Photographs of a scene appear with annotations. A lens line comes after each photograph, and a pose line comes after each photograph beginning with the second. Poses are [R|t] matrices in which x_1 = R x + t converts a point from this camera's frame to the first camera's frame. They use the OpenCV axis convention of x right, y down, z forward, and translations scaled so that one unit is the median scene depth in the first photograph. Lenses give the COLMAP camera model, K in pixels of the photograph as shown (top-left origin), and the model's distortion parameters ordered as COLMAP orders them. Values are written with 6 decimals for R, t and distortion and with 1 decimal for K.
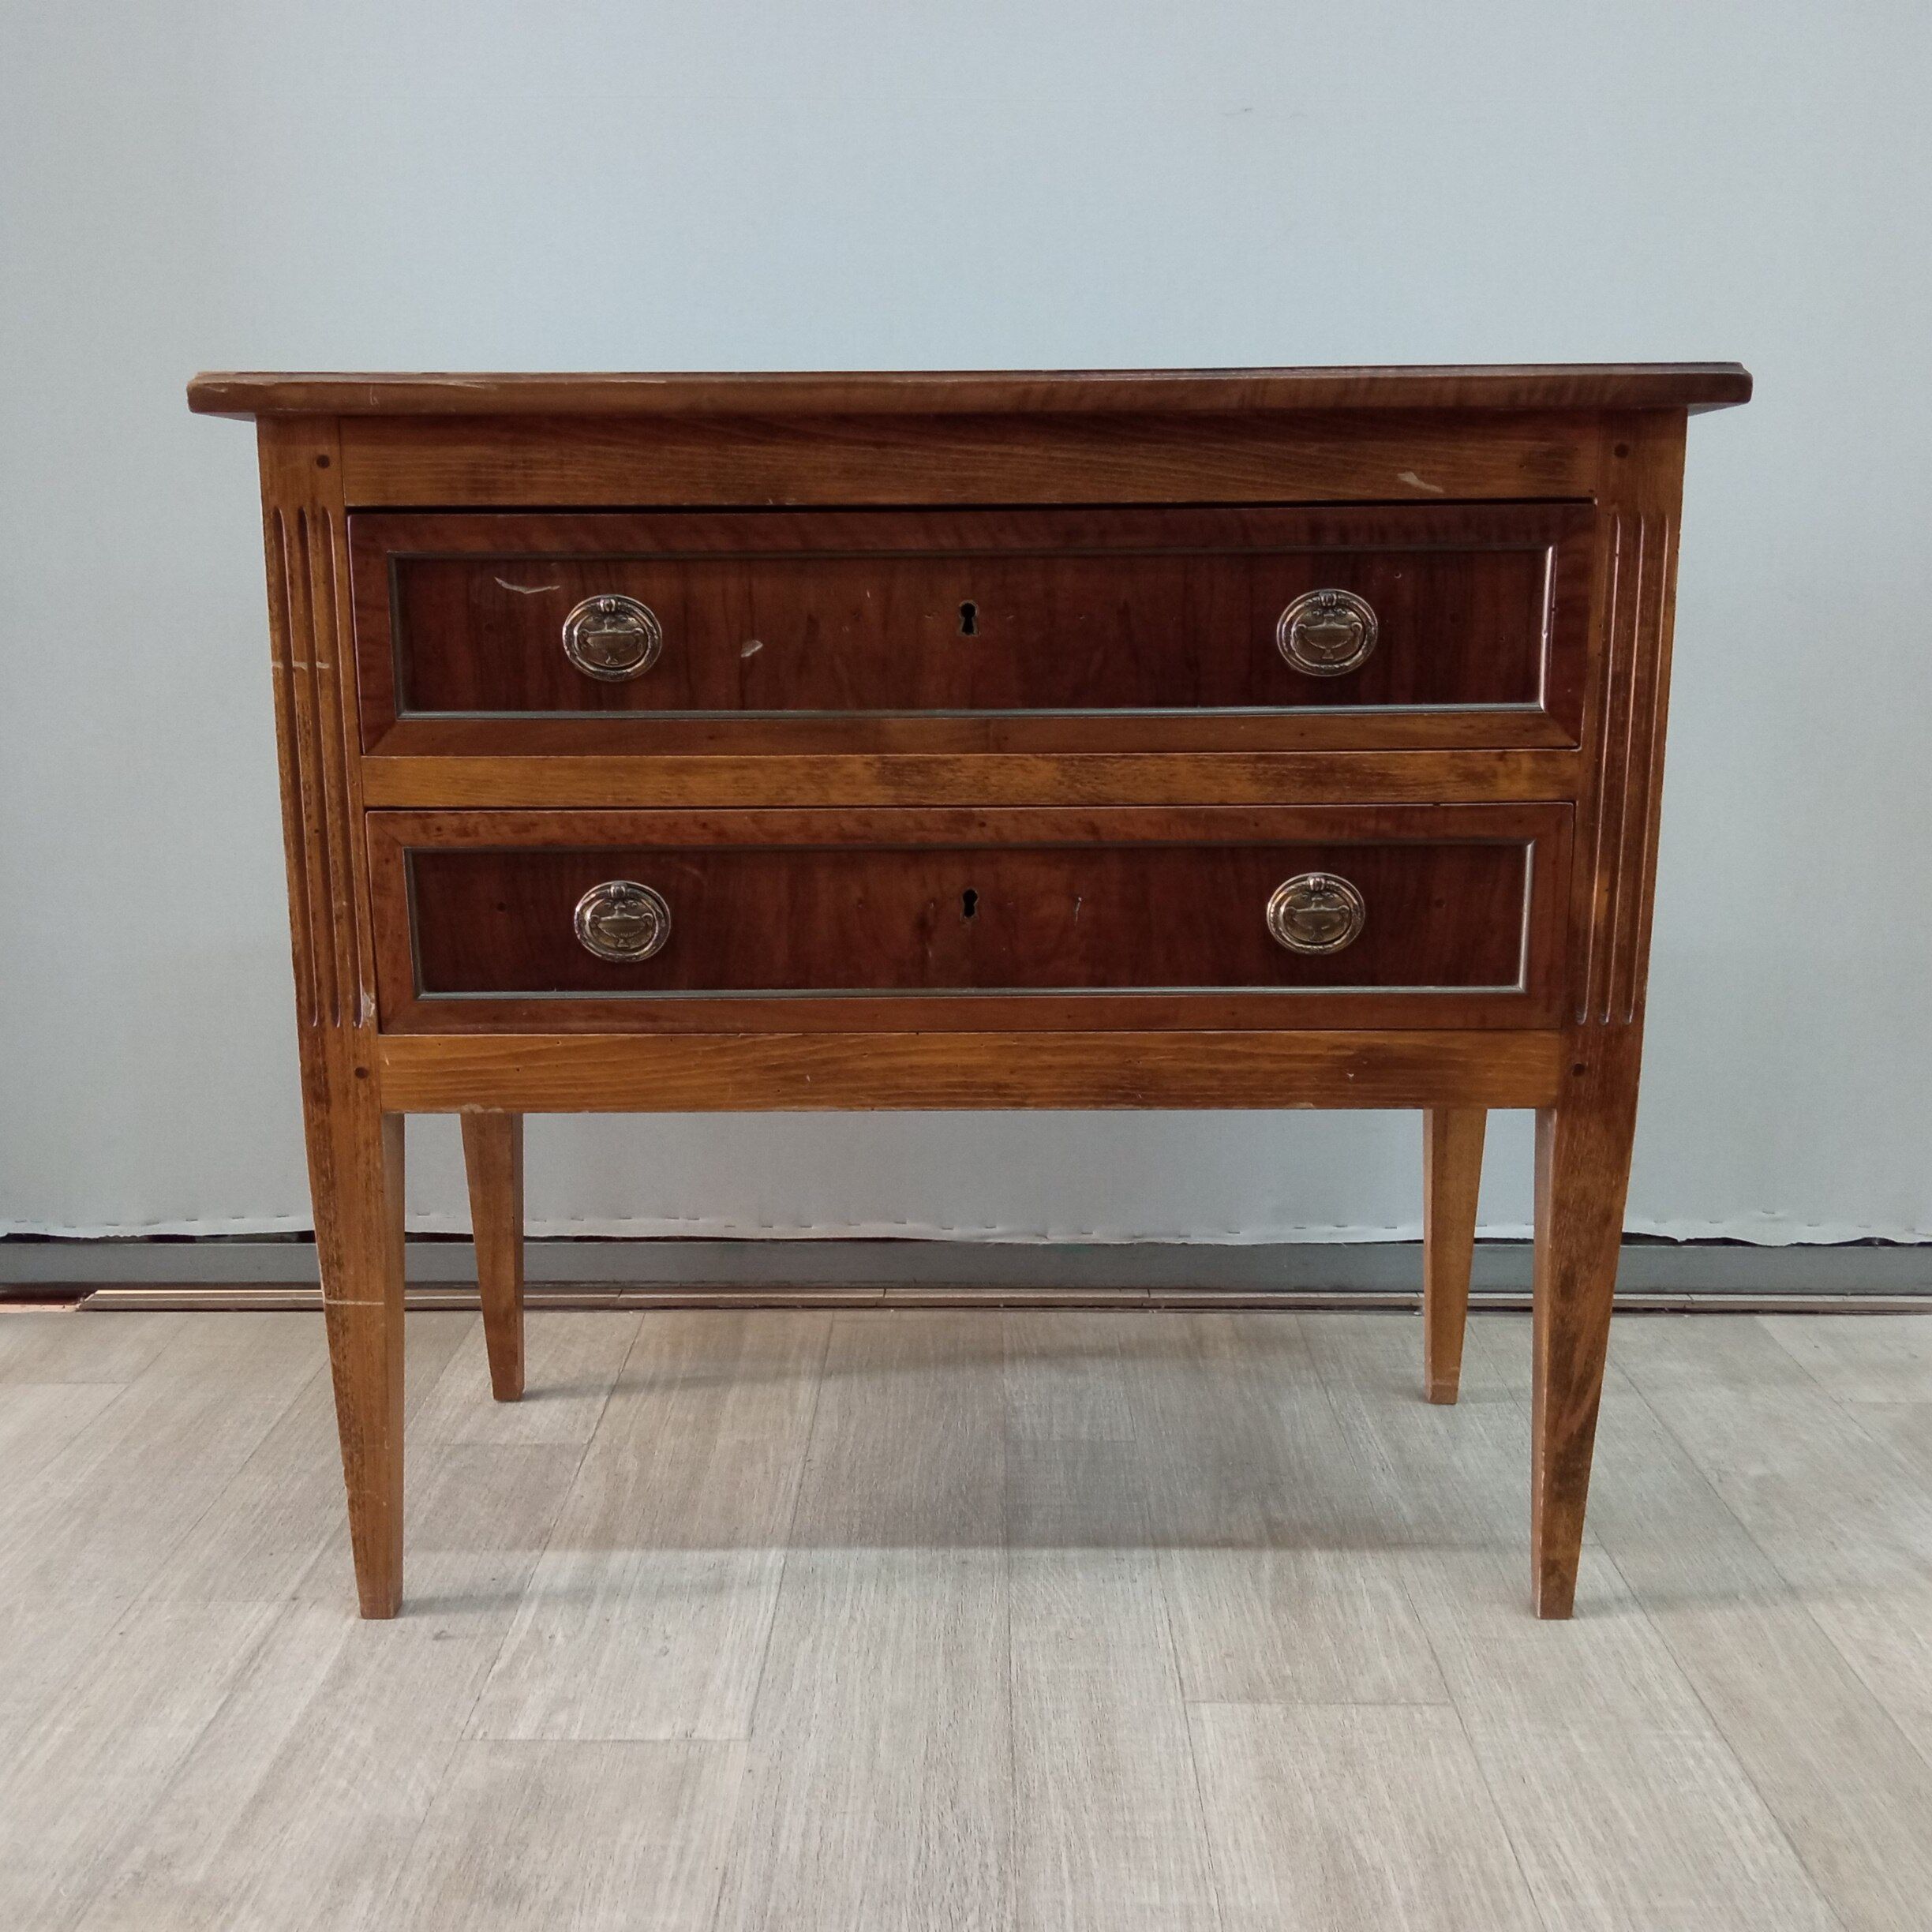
lens RADIAL K [[2164.1, 0, 966.0], [0, 2164.1, 966.0], [0, 0, 1]] dist [0.144109, -0.257188]
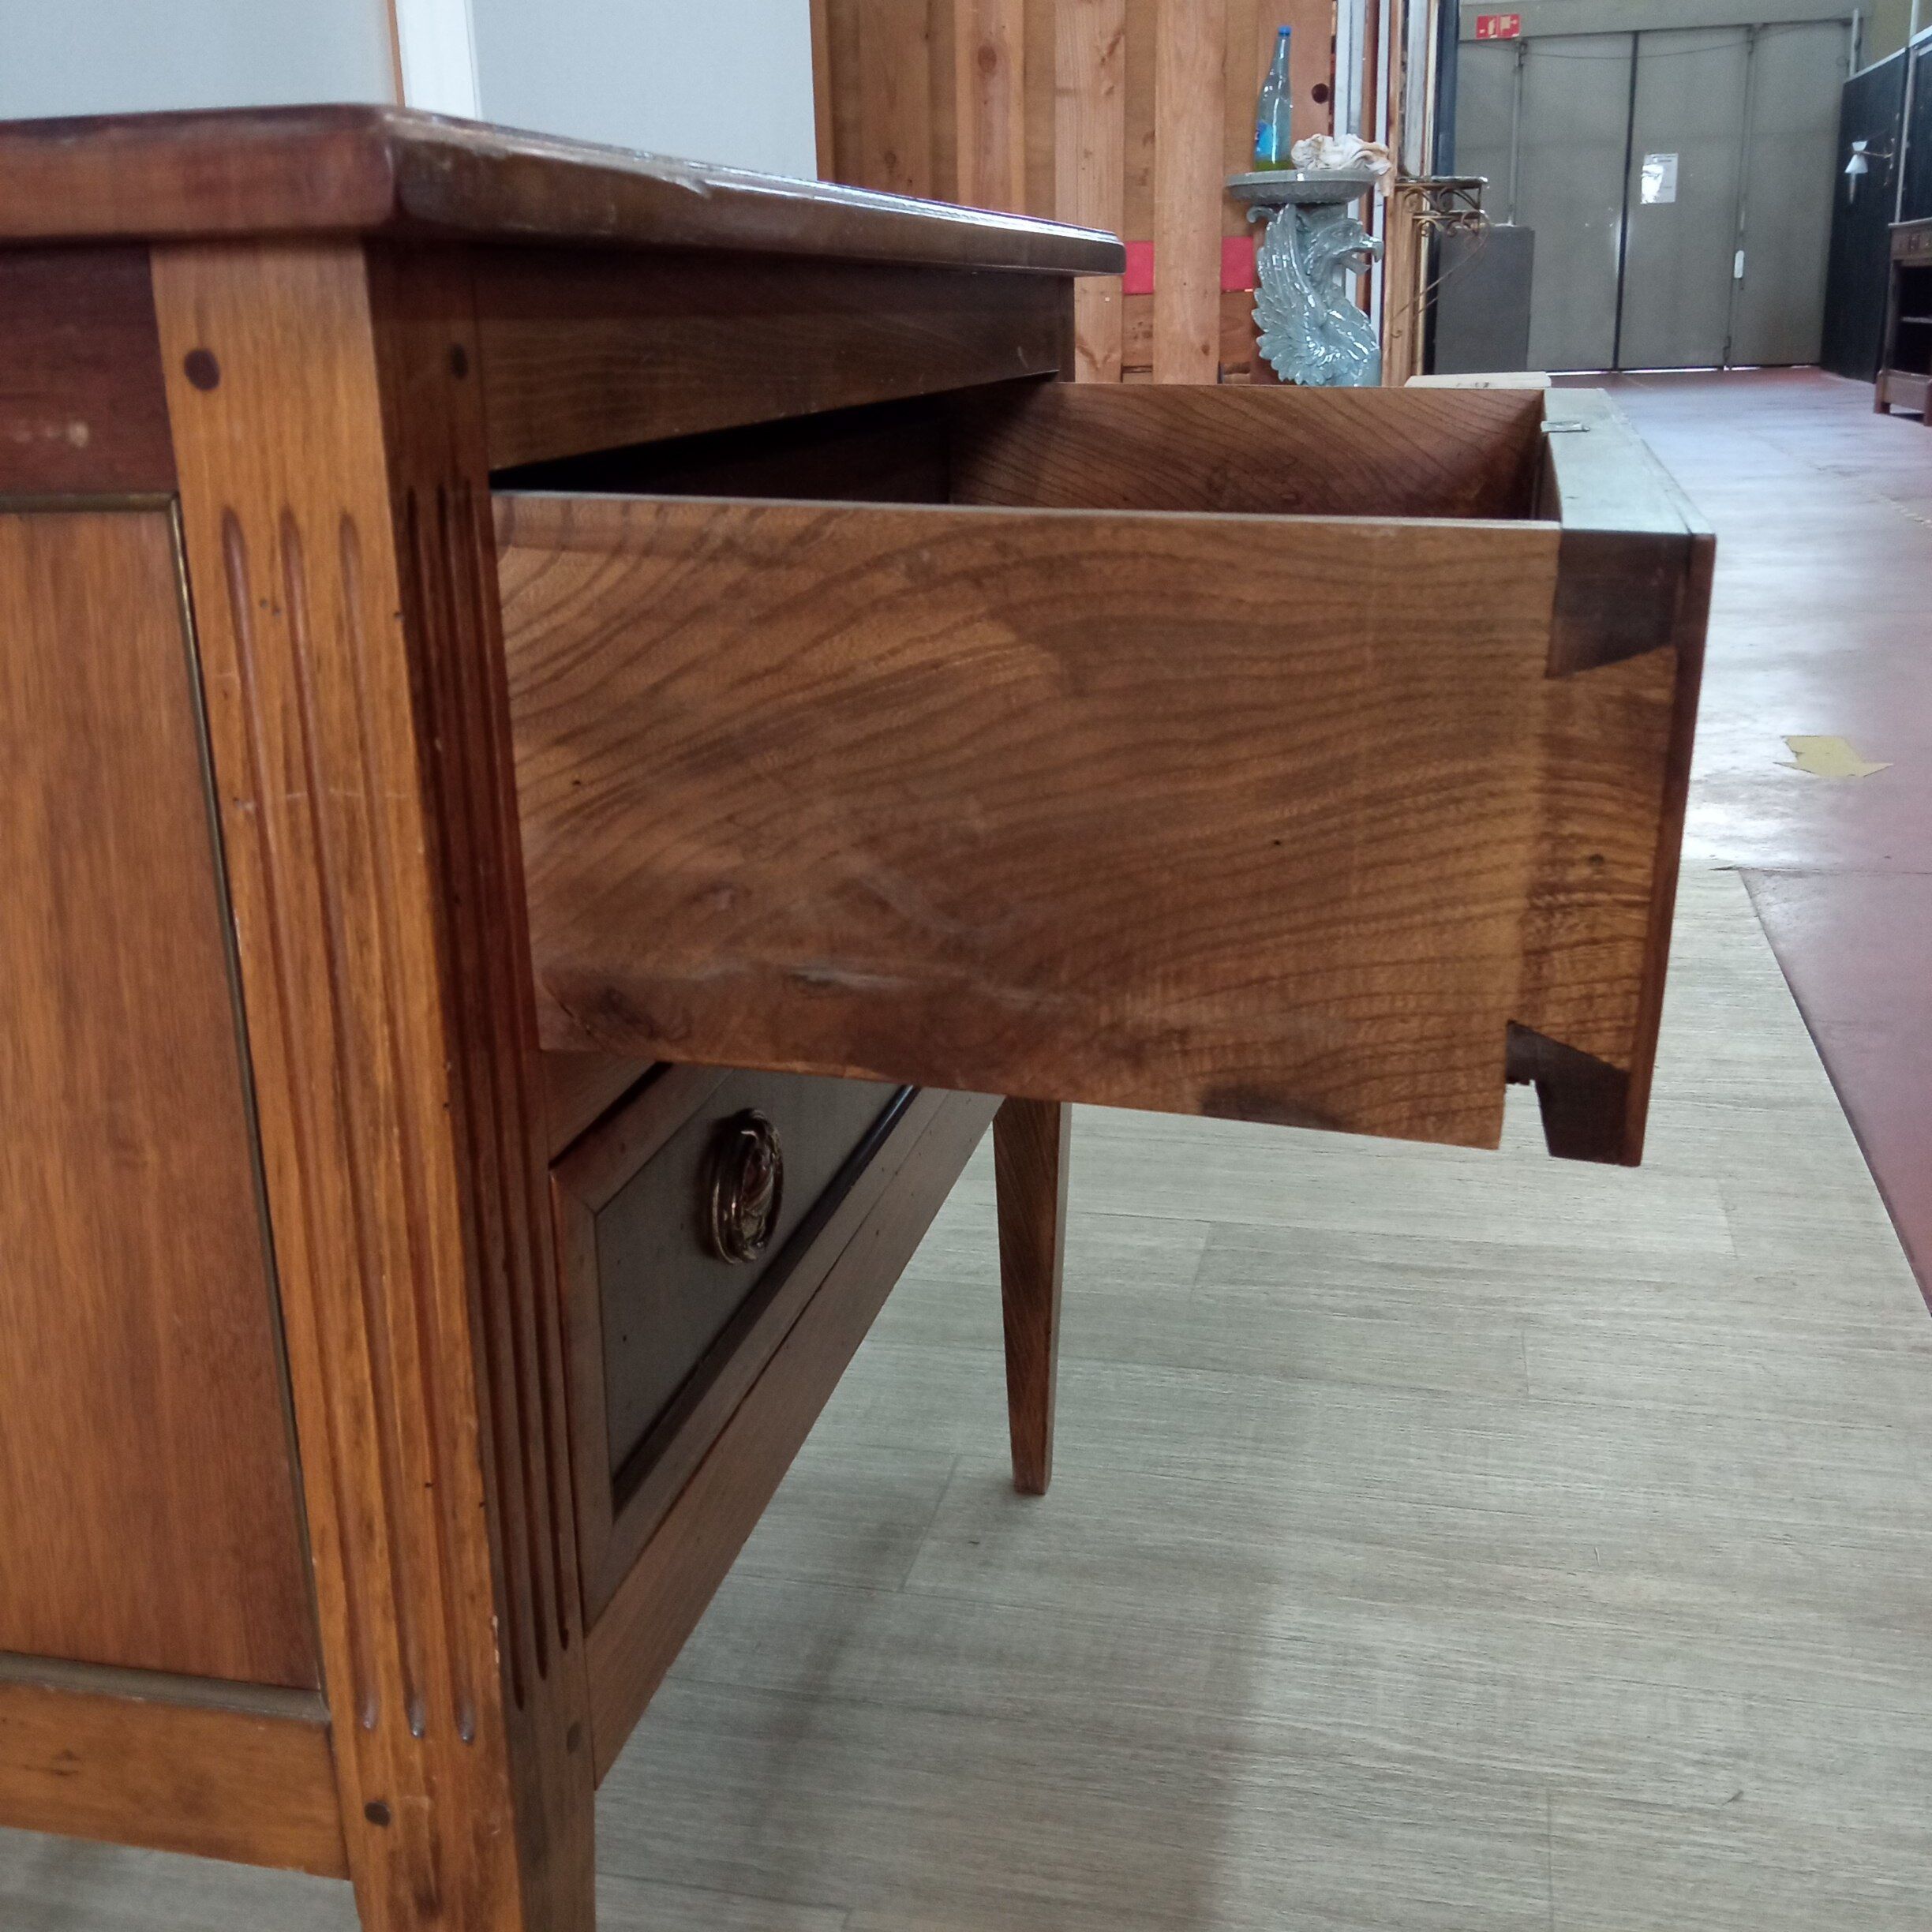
lens RADIAL K [[2164.1, 0, 966.0], [0, 2164.1, 966.0], [0, 0, 1]] dist [0.144109, -0.257188]
pose [[0.216854, -0.283477, 0.934139, -0.651385], [0.220272, 0.946440, 0.236076, -0.191316], [-0.951028, 0.154571, 0.267681, 0.786905]]
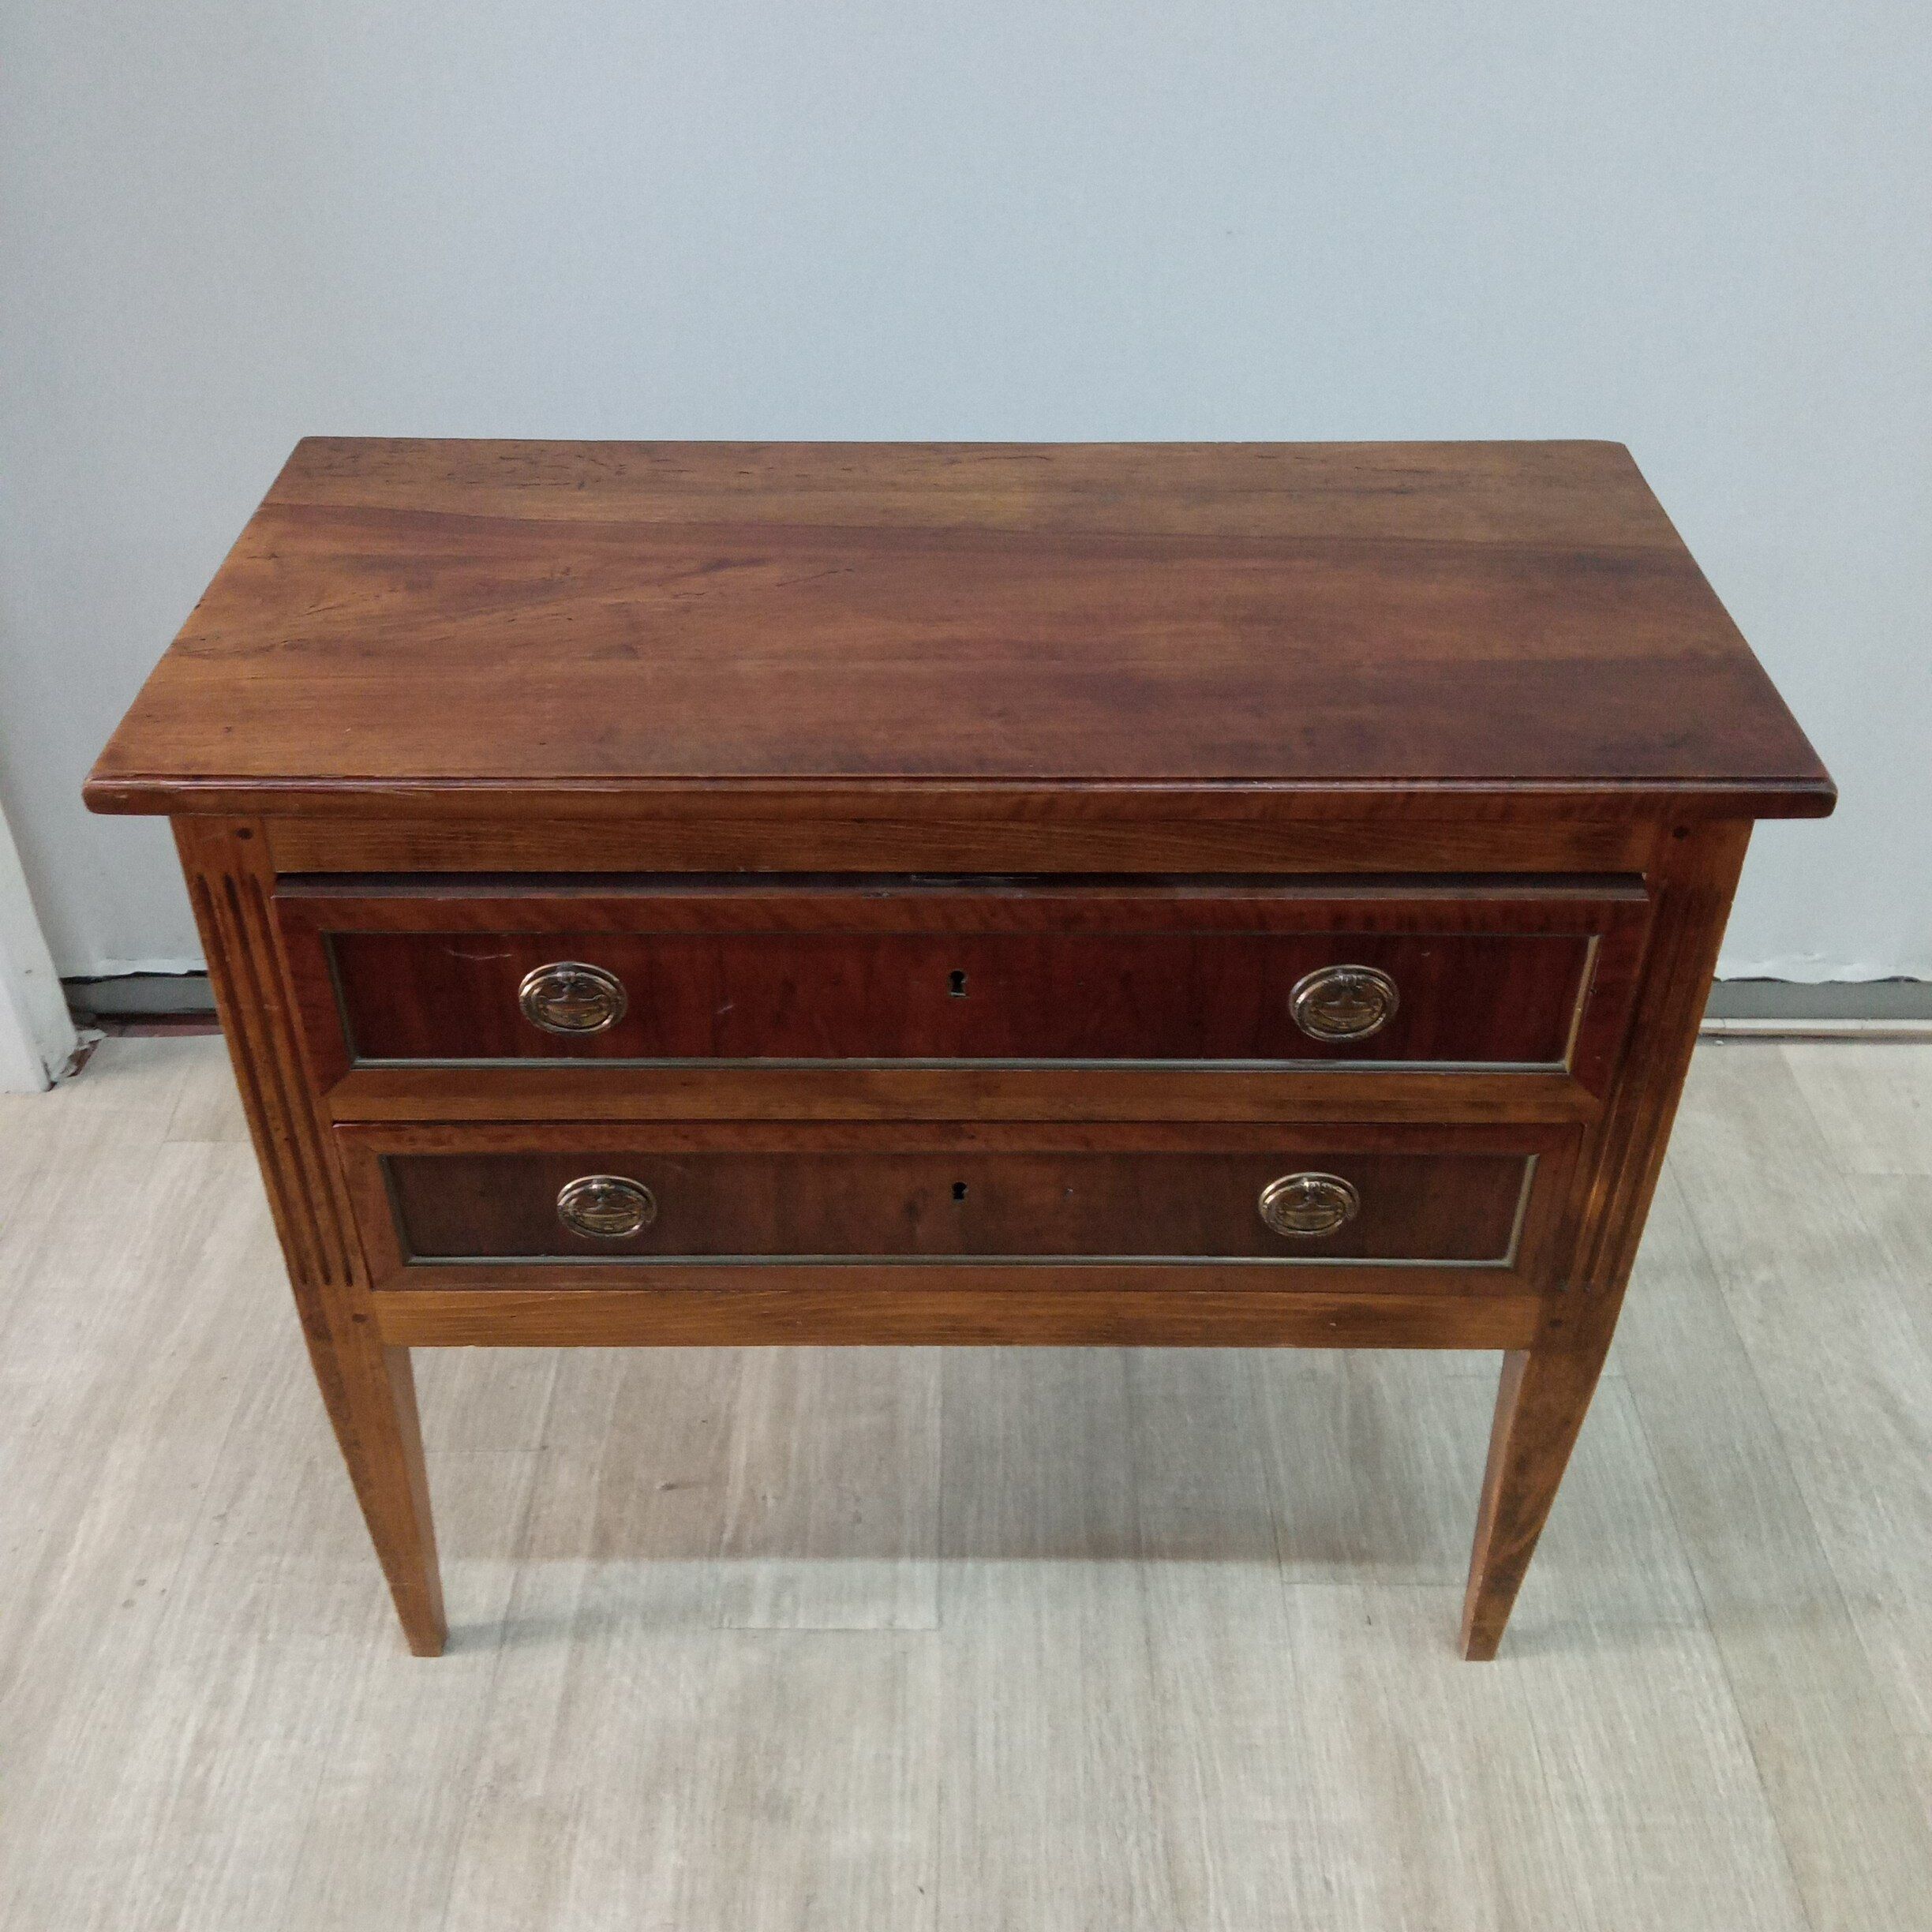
lens RADIAL K [[2164.1, 0, 966.0], [0, 2164.1, 966.0], [0, 0, 1]] dist [0.144109, -0.257188]
pose [[0.999984, 0.005262, 0.002235, 0.002423], [-0.005710, 0.899932, 0.435993, -0.551970], [0.000283, -0.435998, 0.899947, 0.157292]]
